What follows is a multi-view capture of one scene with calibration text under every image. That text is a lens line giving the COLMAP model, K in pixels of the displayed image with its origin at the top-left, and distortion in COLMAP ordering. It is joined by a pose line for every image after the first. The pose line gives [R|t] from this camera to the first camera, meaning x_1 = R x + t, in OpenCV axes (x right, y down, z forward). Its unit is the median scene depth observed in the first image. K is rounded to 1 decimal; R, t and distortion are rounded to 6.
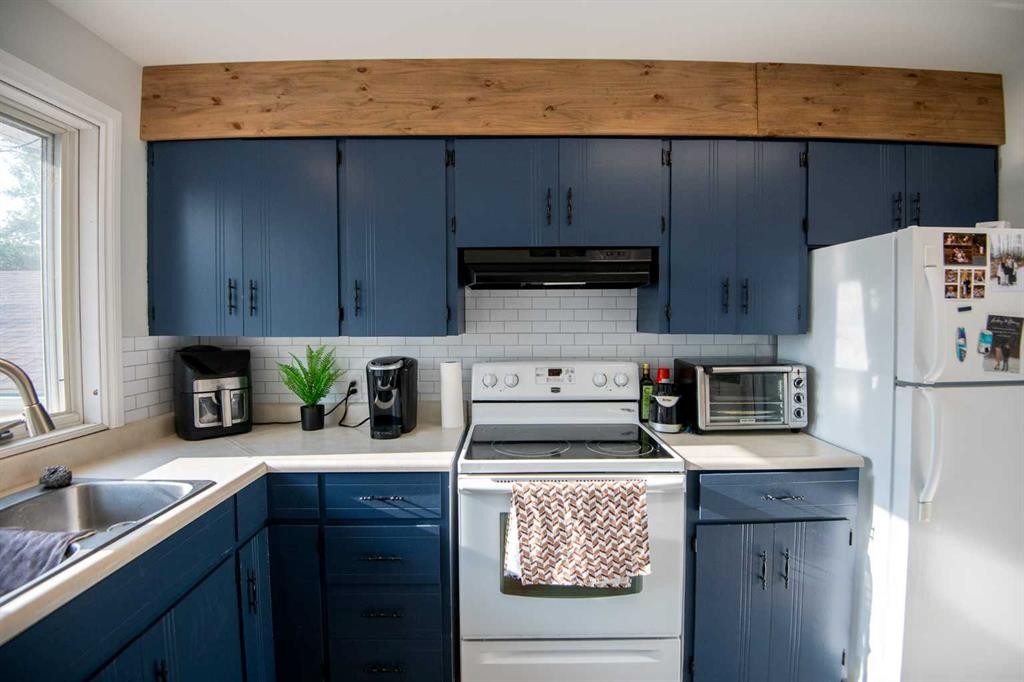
lens RADIAL K [[470.5, 0, 511.4], [0, 470.5, 329.0], [0, 0, 1]] dist [-0.024043, -0.009645]
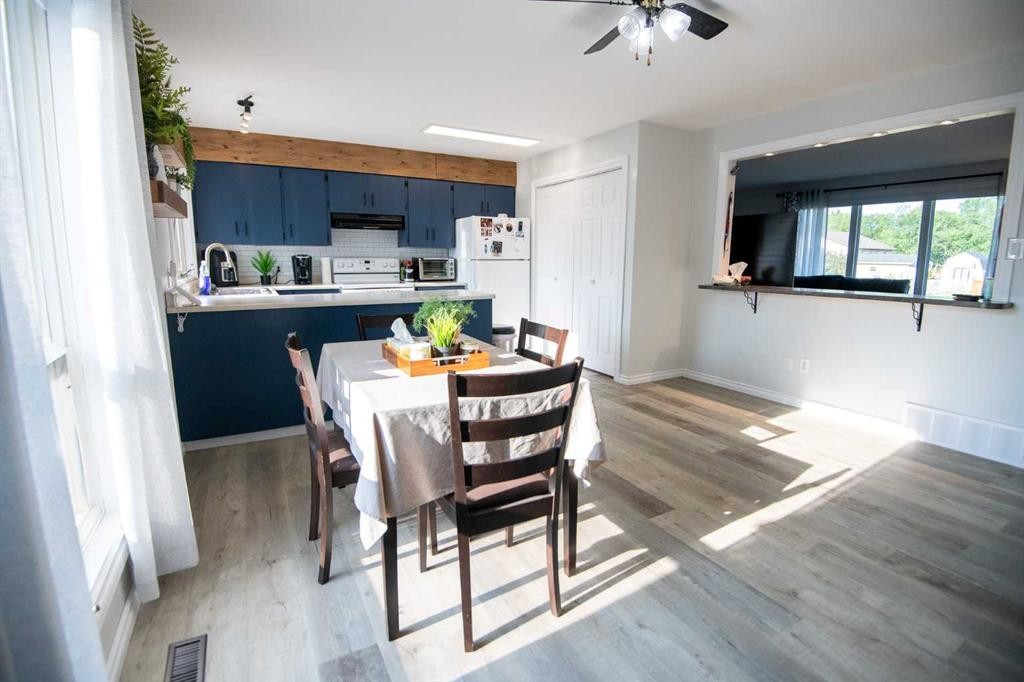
lens RADIAL K [[470.5, 0, 514.0], [0, 470.5, 335.2], [0, 0, 1]] dist [-0.024043, -0.009645]
pose [[0.875579, -0.068320, 0.478219, -0.532873], [0.002456, 0.990566, 0.137018, 0.159671], [-0.483068, -0.118796, 0.867486, -1.940165]]
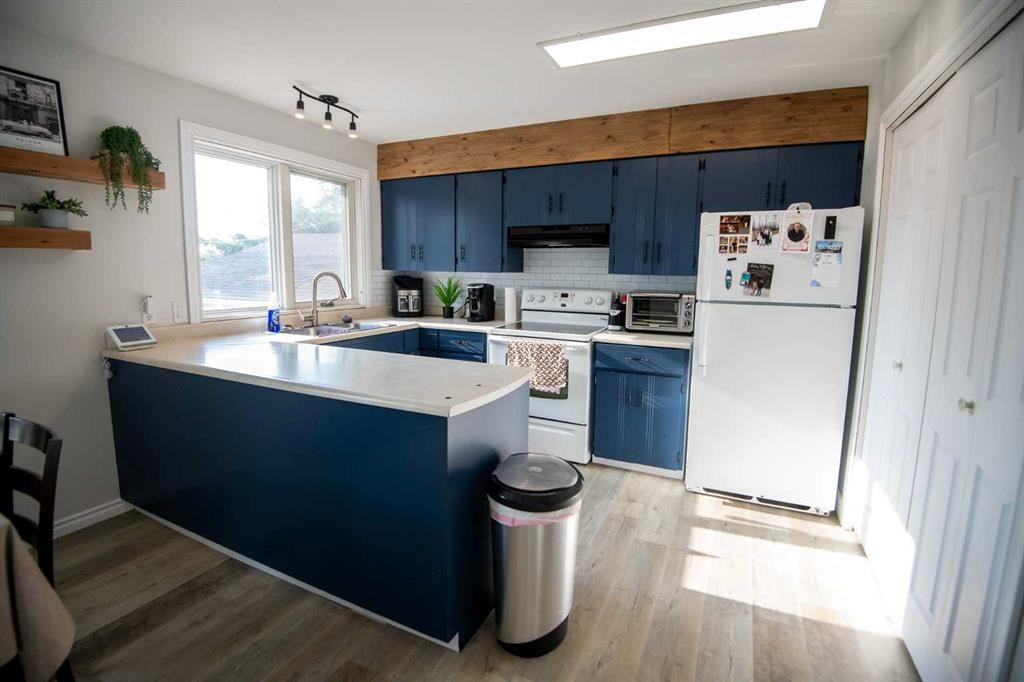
lens RADIAL K [[470.5, 0, 513.0], [0, 470.5, 332.4], [0, 0, 1]] dist [-0.024043, -0.009645]
pose [[0.897392, 0.073864, -0.435009, 0.799628], [-0.029446, 0.993716, 0.107987, 0.051279], [0.440252, -0.084097, 0.893927, -0.779300]]
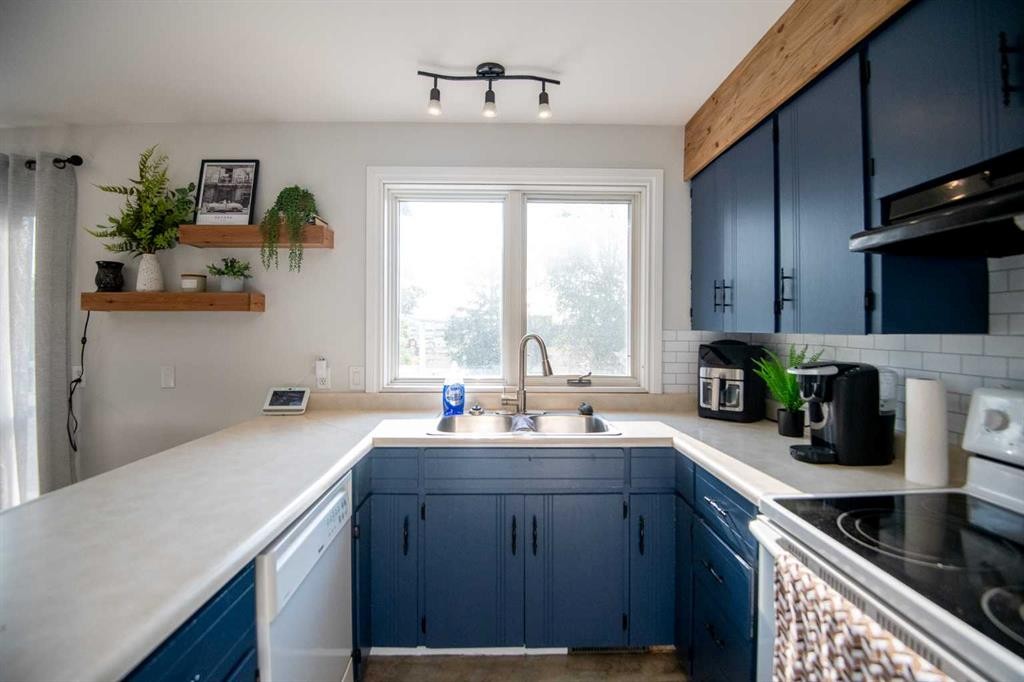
lens RADIAL K [[470.5, 0, 511.7], [0, 470.5, 329.0], [0, 0, 1]] dist [-0.024043, -0.009645]
pose [[0.009599, 0.005866, -0.999937, 0.532767], [-0.029990, 0.999535, 0.005576, 0.018889], [0.999504, 0.029935, 0.009771, 0.494210]]
